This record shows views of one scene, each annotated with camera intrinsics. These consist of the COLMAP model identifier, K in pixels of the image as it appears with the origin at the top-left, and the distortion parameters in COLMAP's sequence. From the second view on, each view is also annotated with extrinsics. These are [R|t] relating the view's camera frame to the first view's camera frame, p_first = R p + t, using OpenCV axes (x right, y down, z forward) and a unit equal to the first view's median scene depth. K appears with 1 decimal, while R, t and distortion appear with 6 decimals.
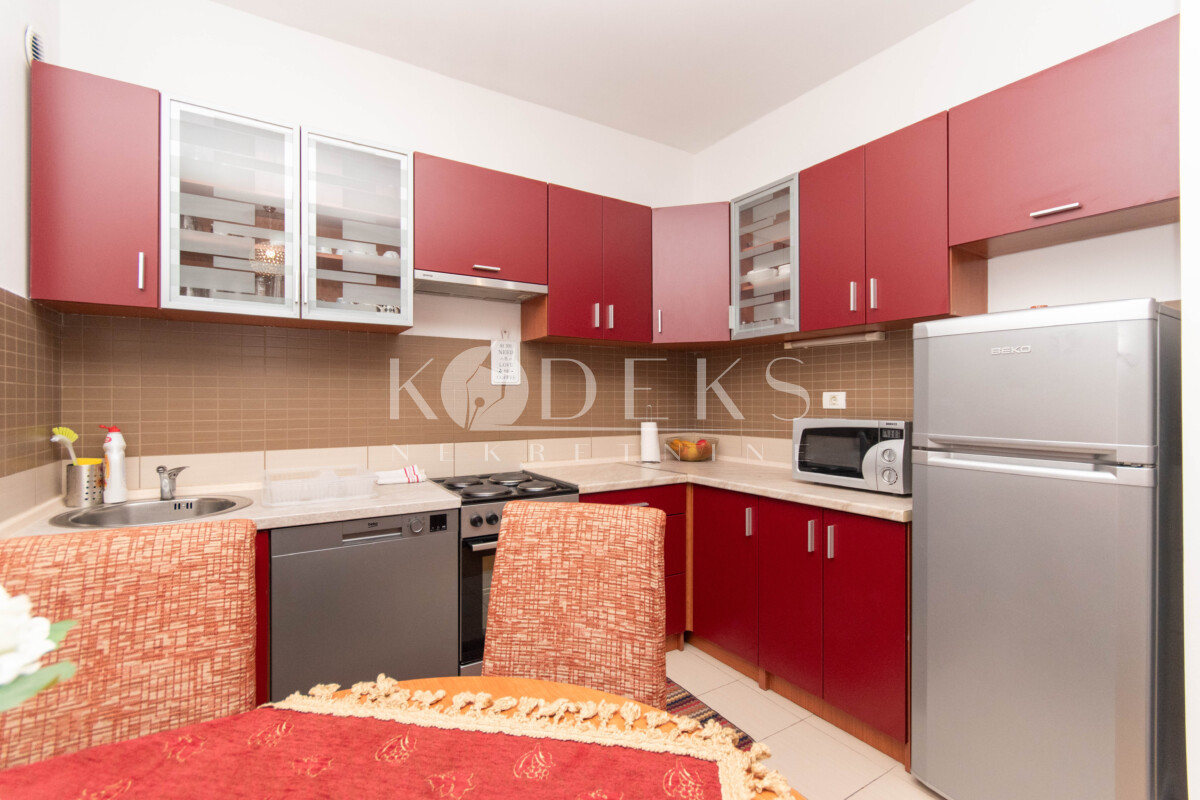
lens RADIAL K [[533.0, 0, 597.6], [0, 533.0, 401.3], [0, 0, 1]] dist [0.001686, -0.000888]
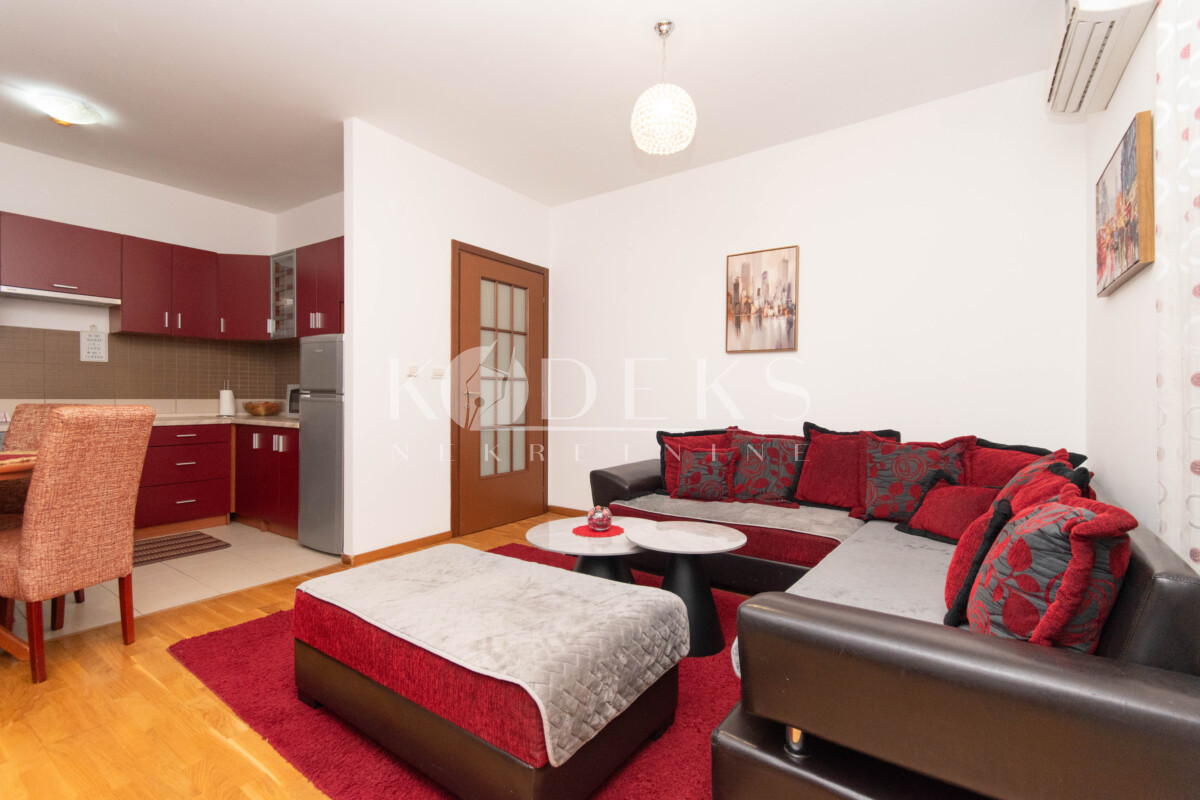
lens RADIAL K [[533.0, 0, 606.2], [0, 533.0, 395.9], [0, 0, 1]] dist [0.001686, -0.000888]
pose [[0.911706, 0.002095, 0.410838, 0.549221], [-0.002966, 0.999995, 0.001482, 0.060368], [-0.410833, -0.002570, 0.911707, -1.000664]]
